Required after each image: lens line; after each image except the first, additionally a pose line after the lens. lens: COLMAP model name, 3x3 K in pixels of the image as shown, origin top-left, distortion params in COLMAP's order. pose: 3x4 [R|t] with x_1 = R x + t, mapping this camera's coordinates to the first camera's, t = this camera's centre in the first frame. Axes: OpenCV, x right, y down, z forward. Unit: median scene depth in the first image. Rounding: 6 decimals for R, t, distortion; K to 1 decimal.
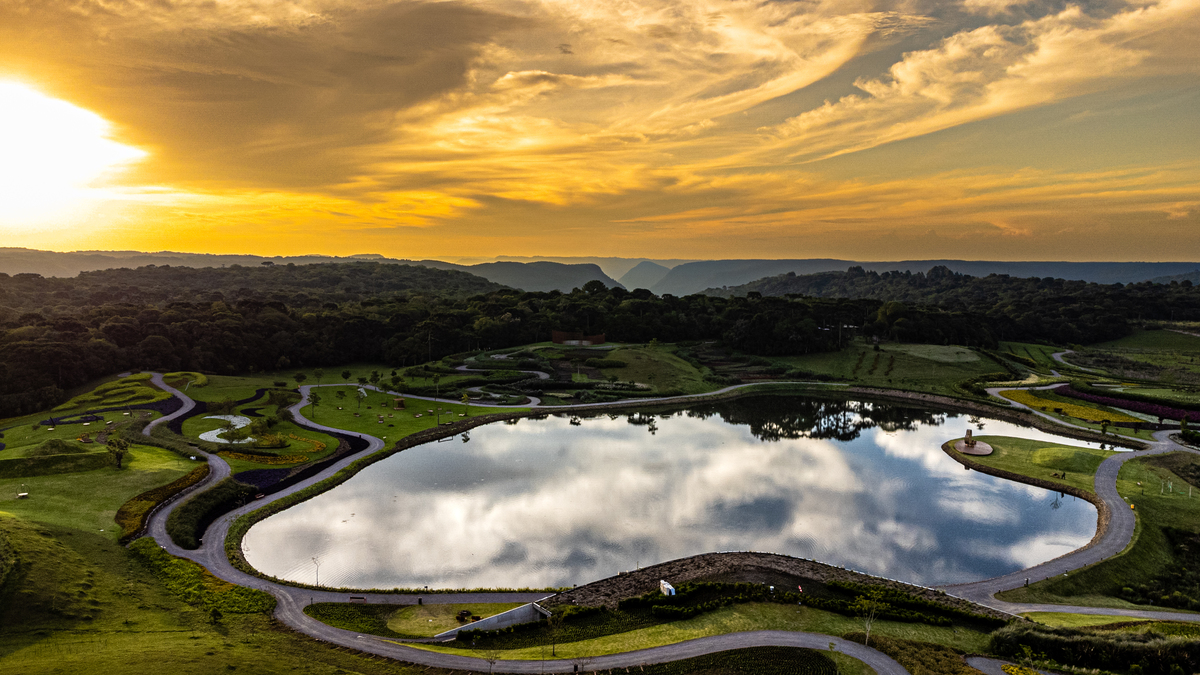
lens RADIAL K [[891.5, 0, 600.0], [0, 891.5, 337.5], [0, 0, 1]] dist [0.005268, 0.092538]
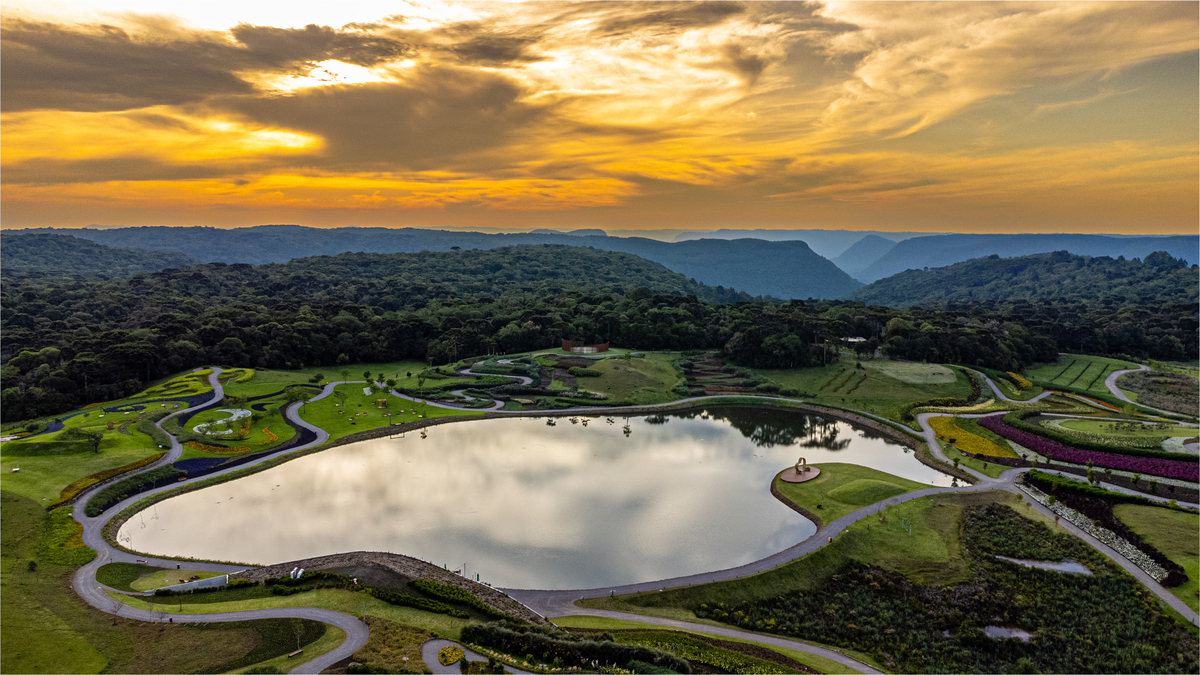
lens RADIAL K [[891.5, 0, 600.0], [0, 891.5, 337.5], [0, 0, 1]] dist [0.005268, 0.092538]
pose [[0.967049, 0.030820, -0.252717, 0.325791], [-0.022819, 0.999143, 0.034530, -0.057356], [0.253564, -0.027626, 0.966924, -0.091536]]
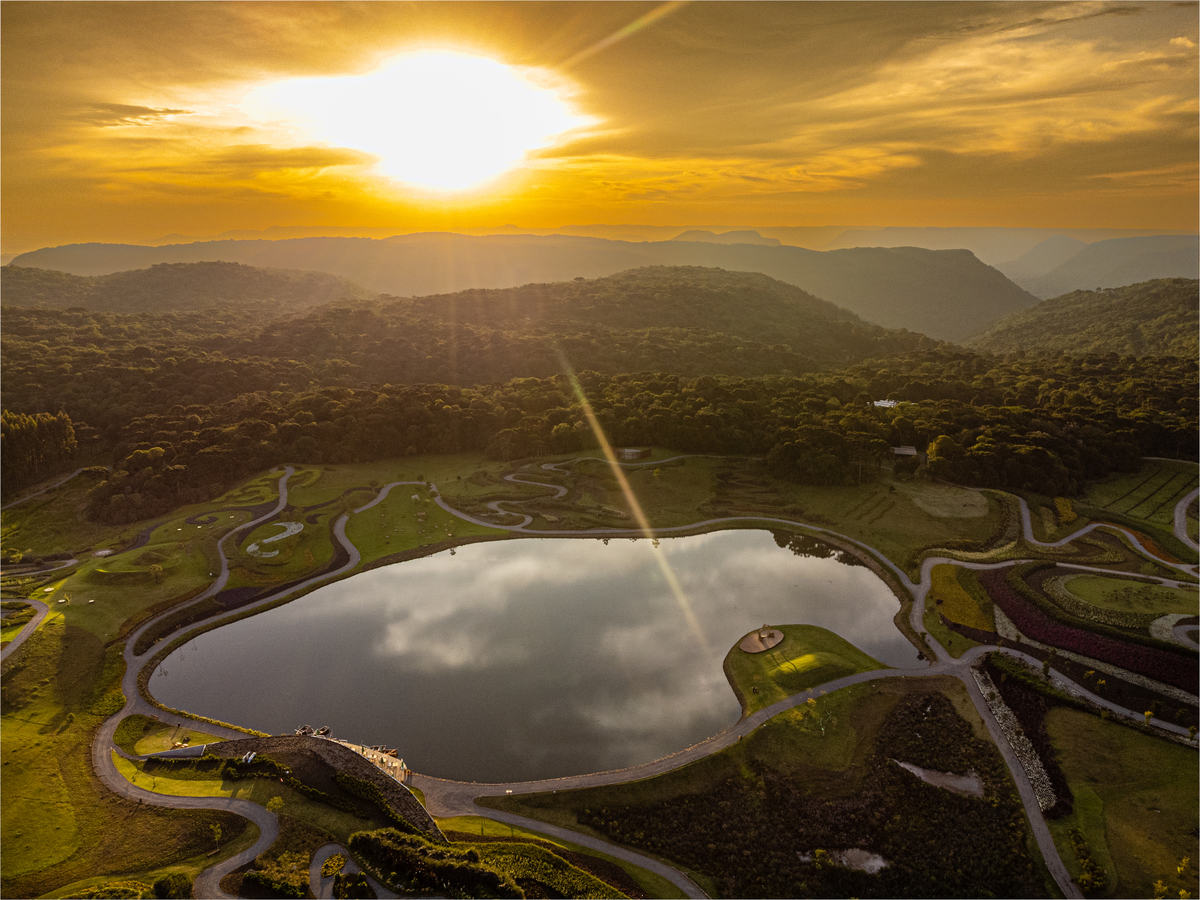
lens RADIAL K [[897.1, 0, 600.0], [0, 897.1, 450.0], [0, 0, 1]] dist [0.015106, 0.006195]
pose [[0.908854, 0.094403, -0.406292, 0.488735], [-0.029554, 0.986178, 0.163030, -0.221361], [0.416067, -0.136163, 0.899082, -0.073844]]
